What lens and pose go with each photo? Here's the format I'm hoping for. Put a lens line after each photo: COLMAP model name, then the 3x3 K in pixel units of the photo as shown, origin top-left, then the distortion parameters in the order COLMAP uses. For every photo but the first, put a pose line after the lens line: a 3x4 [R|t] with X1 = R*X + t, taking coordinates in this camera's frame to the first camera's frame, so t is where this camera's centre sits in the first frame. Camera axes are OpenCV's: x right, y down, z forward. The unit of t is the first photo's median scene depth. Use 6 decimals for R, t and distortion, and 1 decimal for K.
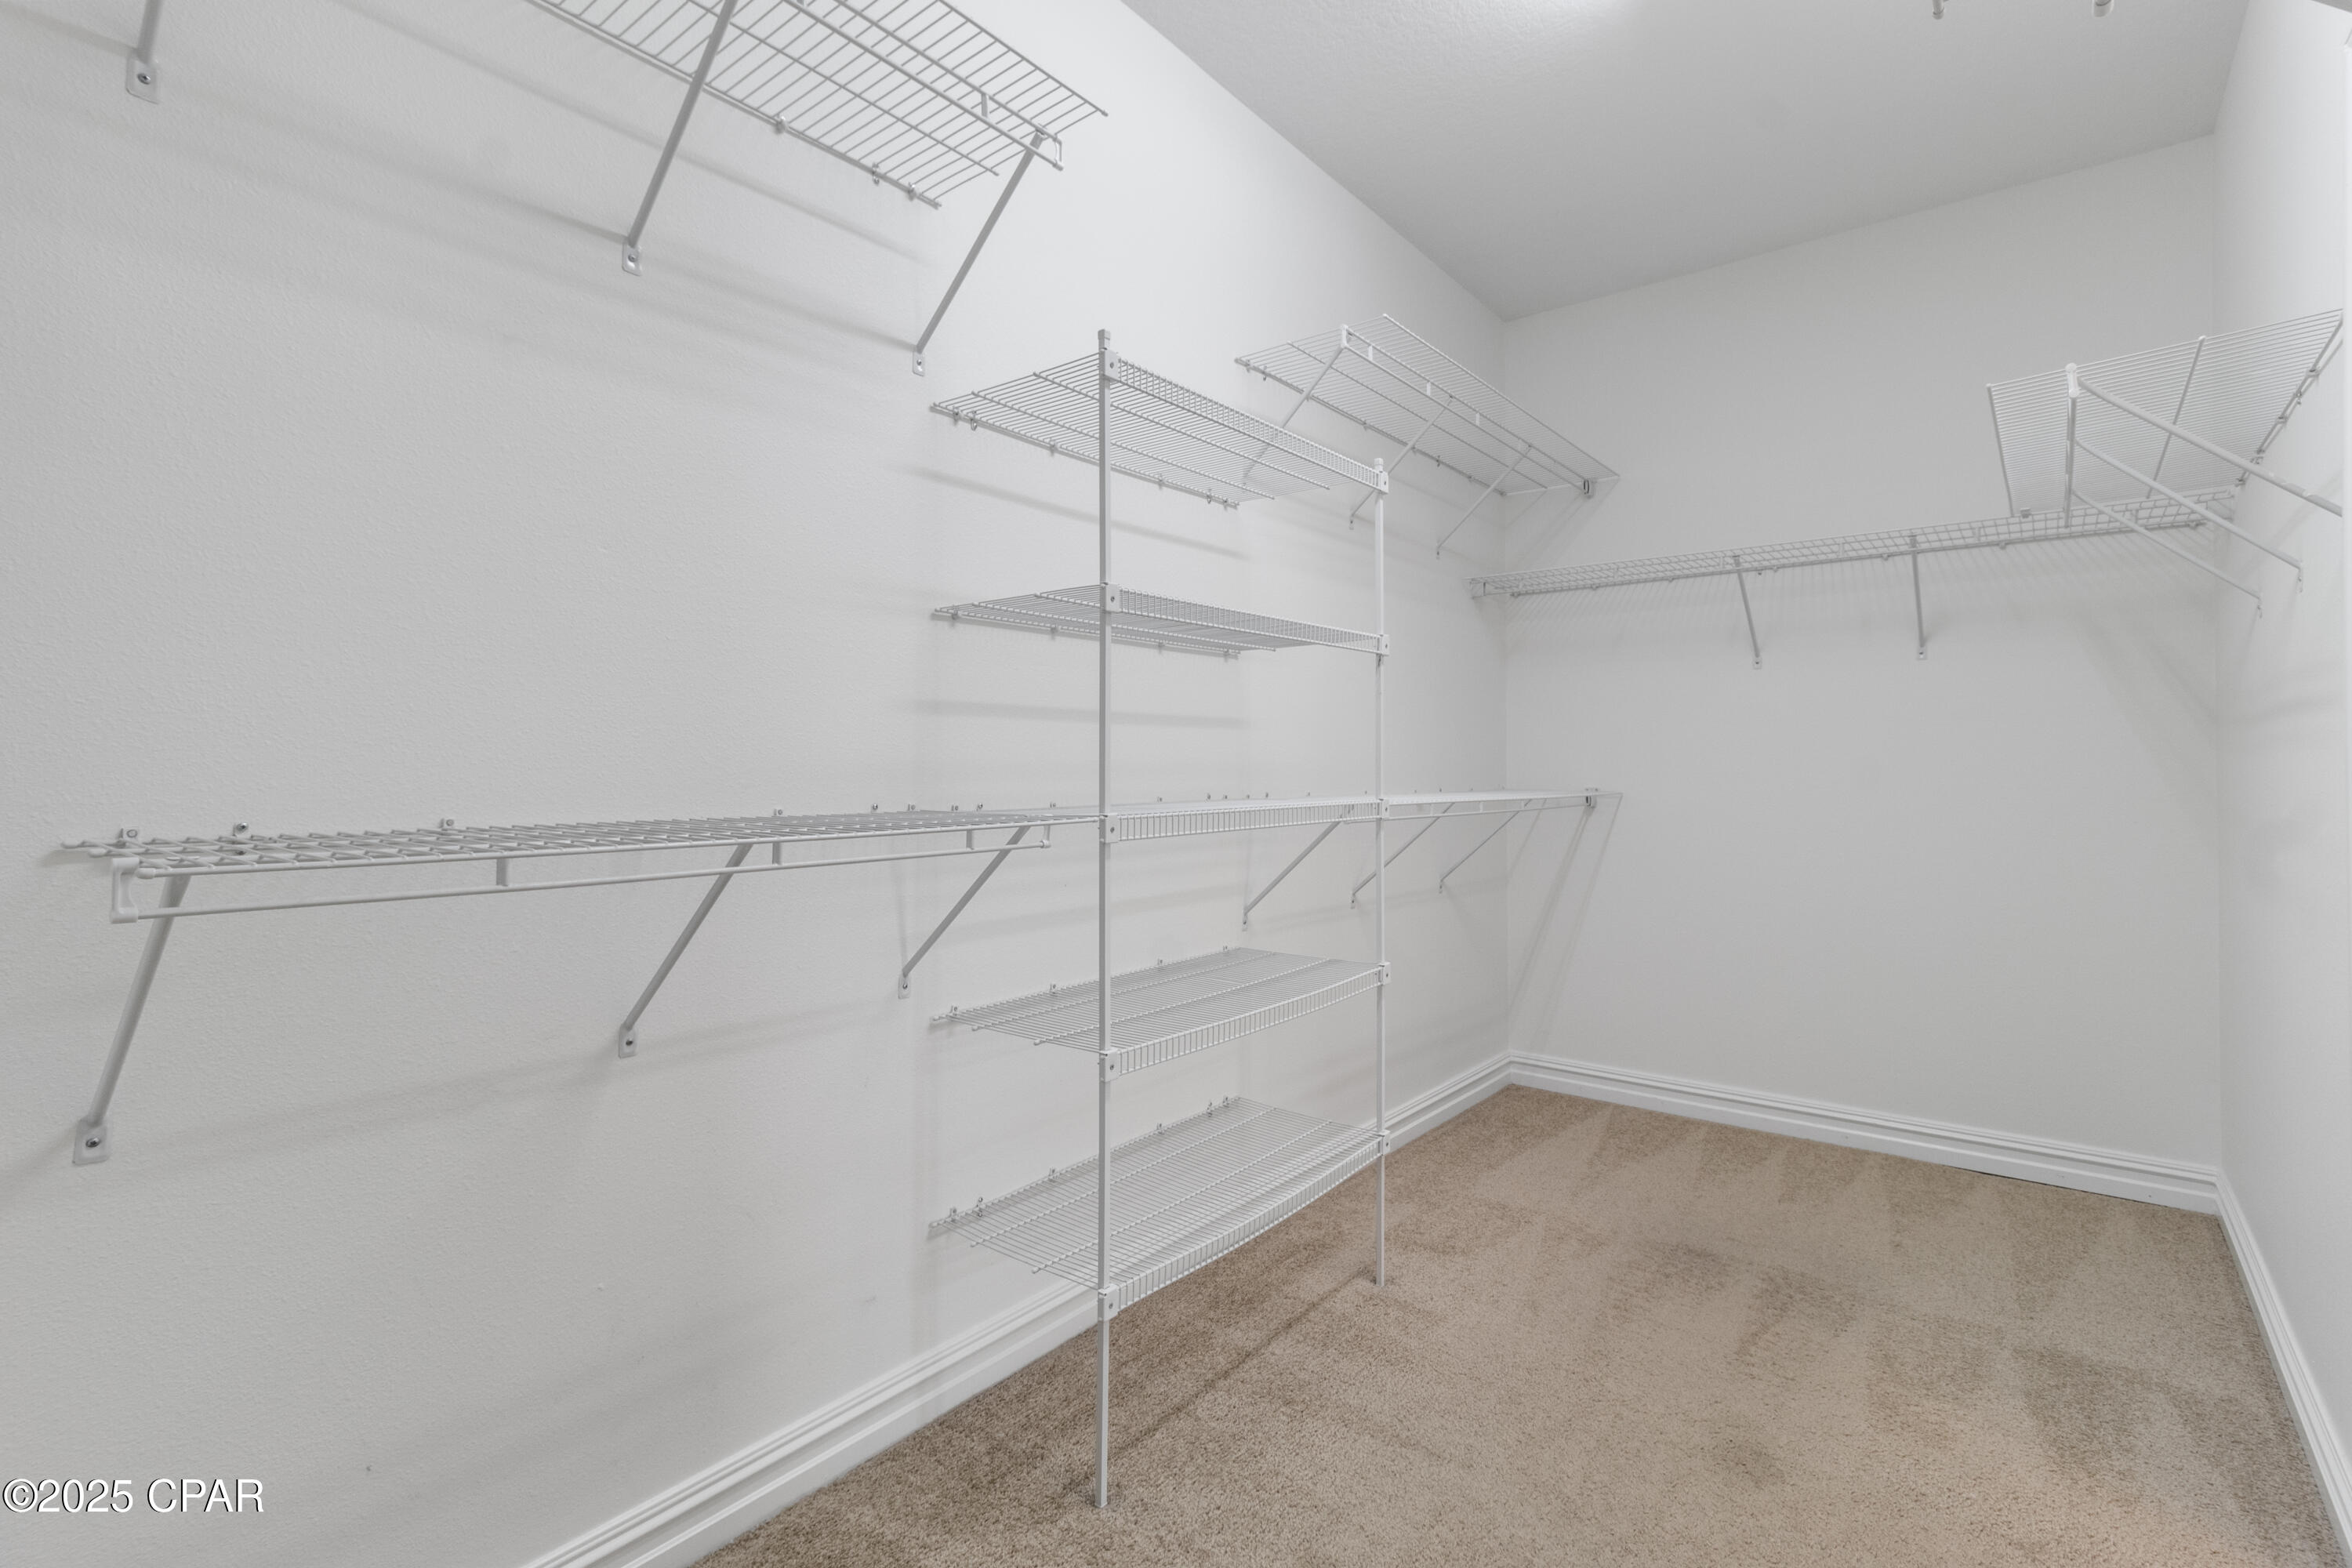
lens RADIAL K [[1082.1, 0, 1184.2], [0, 1082.1, 757.5], [0, 0, 1]] dist [0.004291, 0.000165]
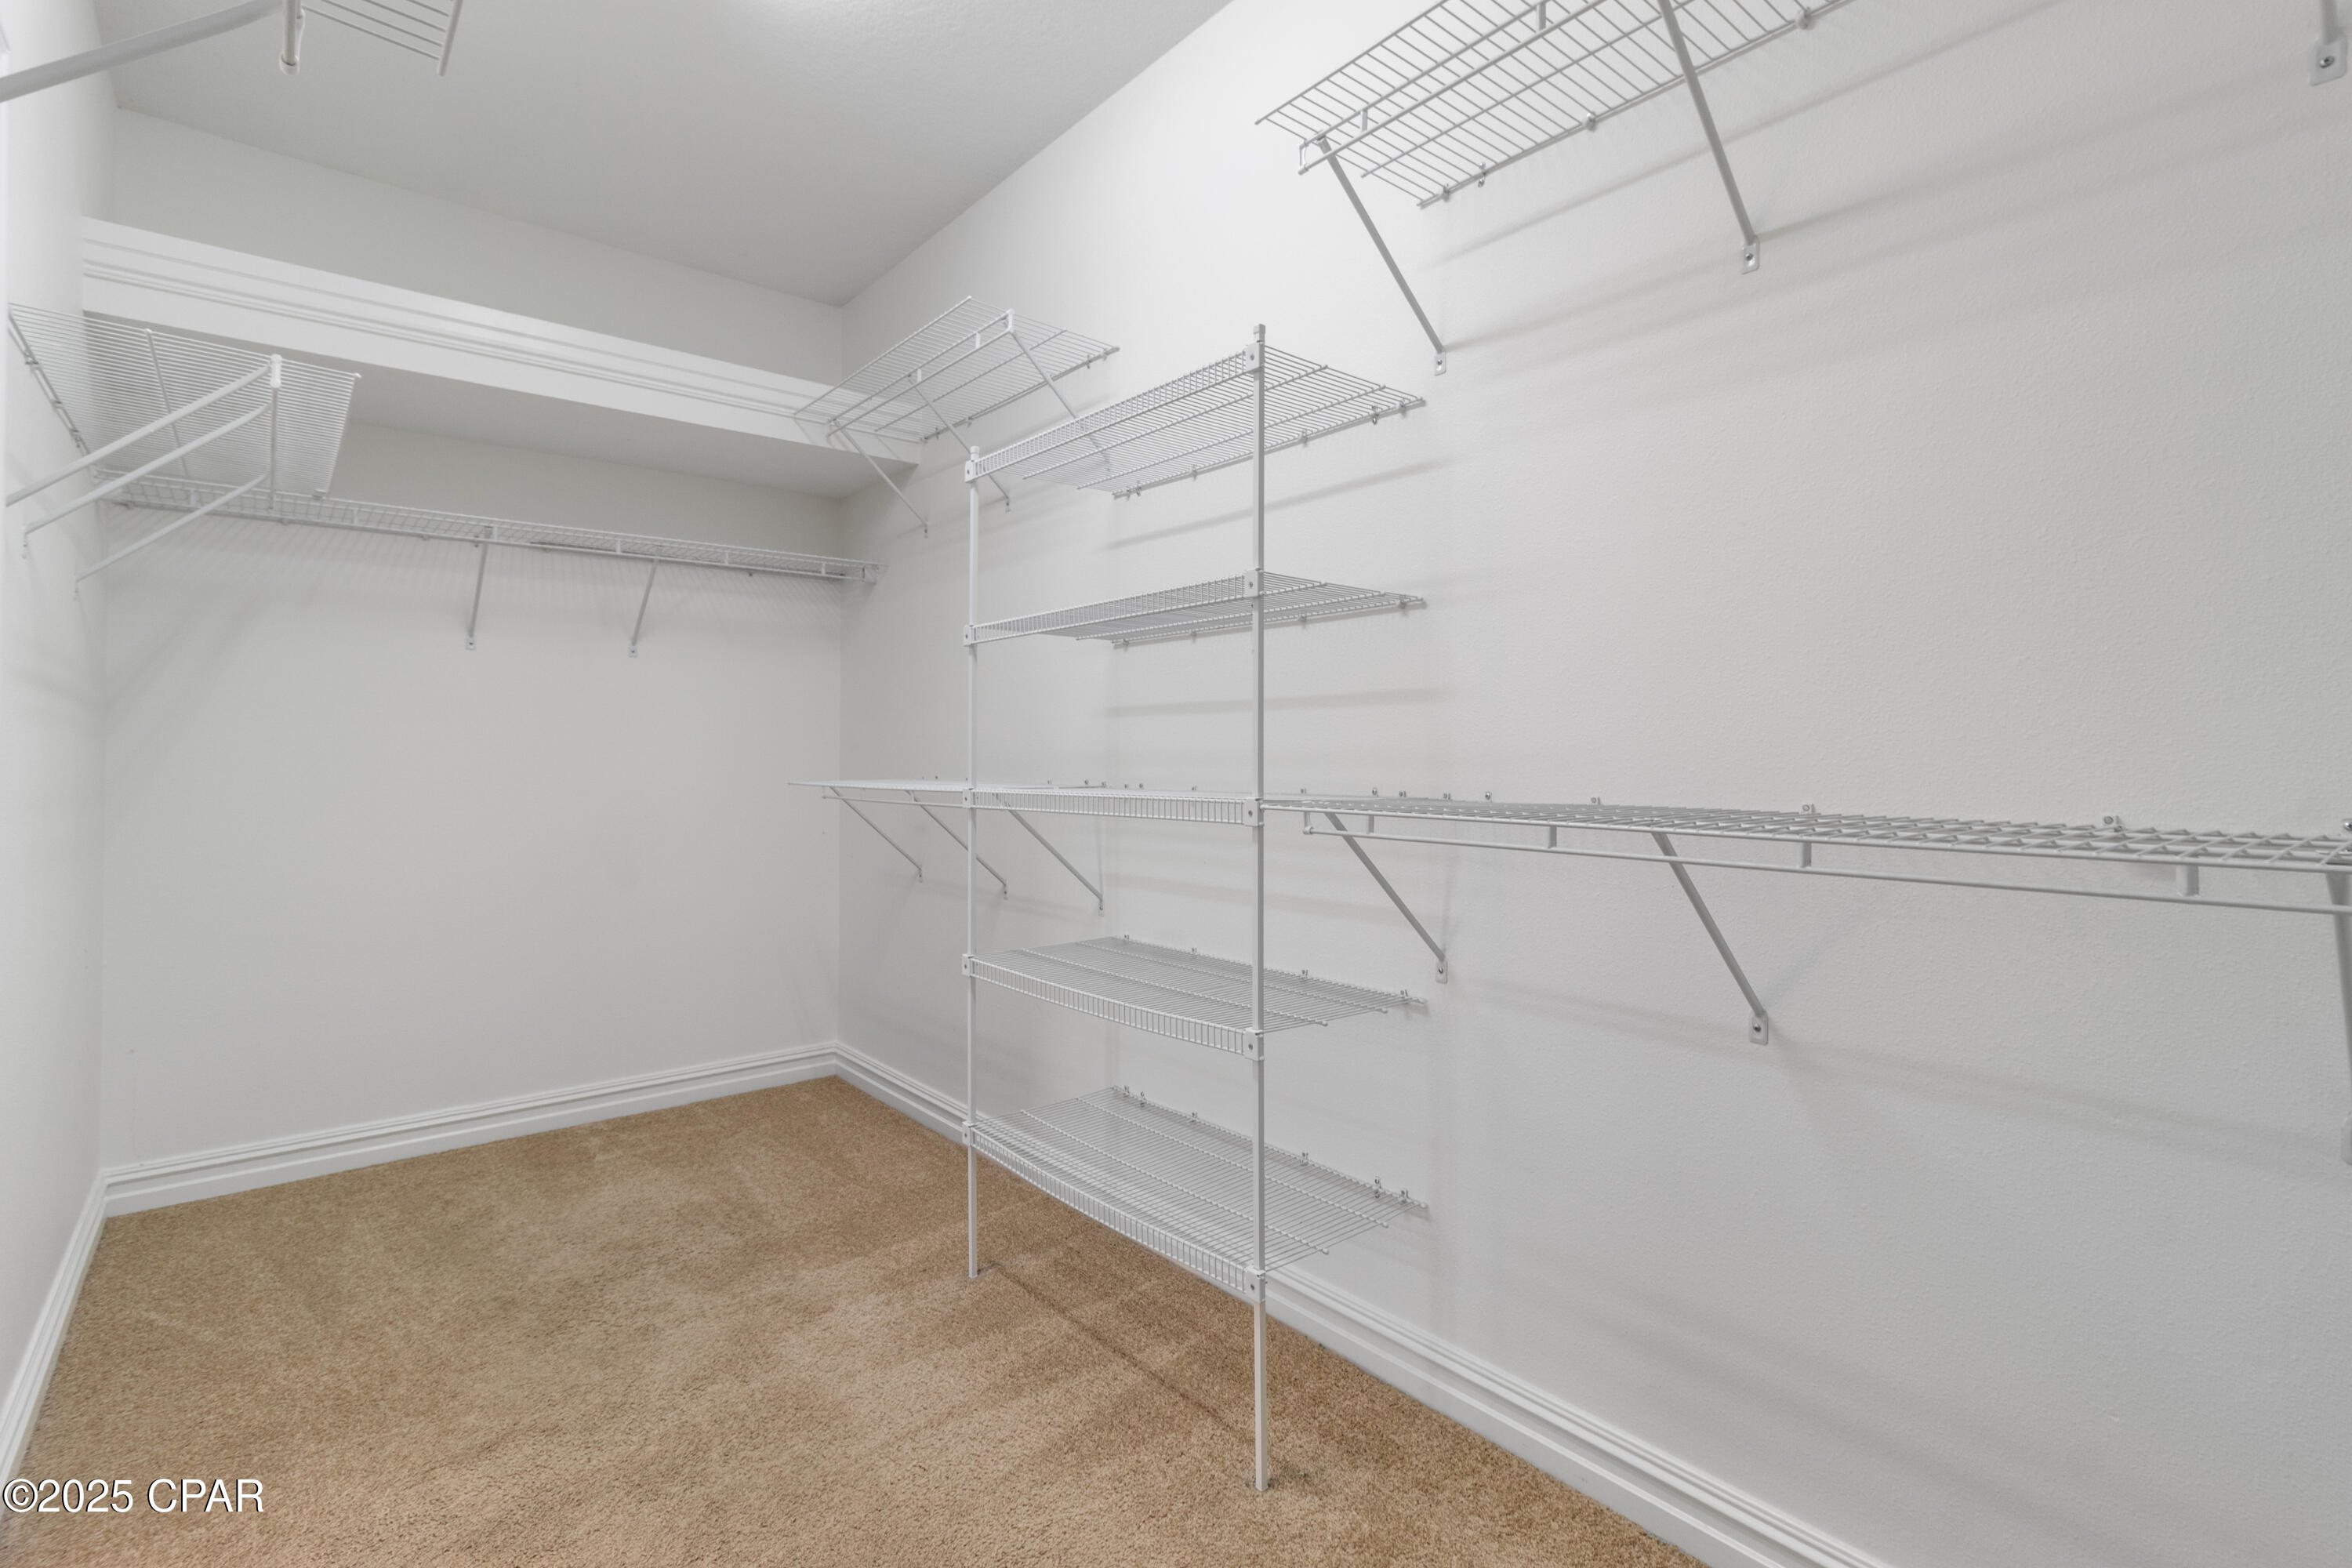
lens RADIAL K [[1098.4, 0, 1281.0], [0, 1098.4, 736.4], [0, 0, 1]] dist [0.012208, 0.000183]
pose [[-0.150791, -0.019033, -0.988382, 0.918432], [0.010096, 0.999733, -0.020791, 0.012890], [0.988514, -0.013113, -0.150558, 1.161467]]
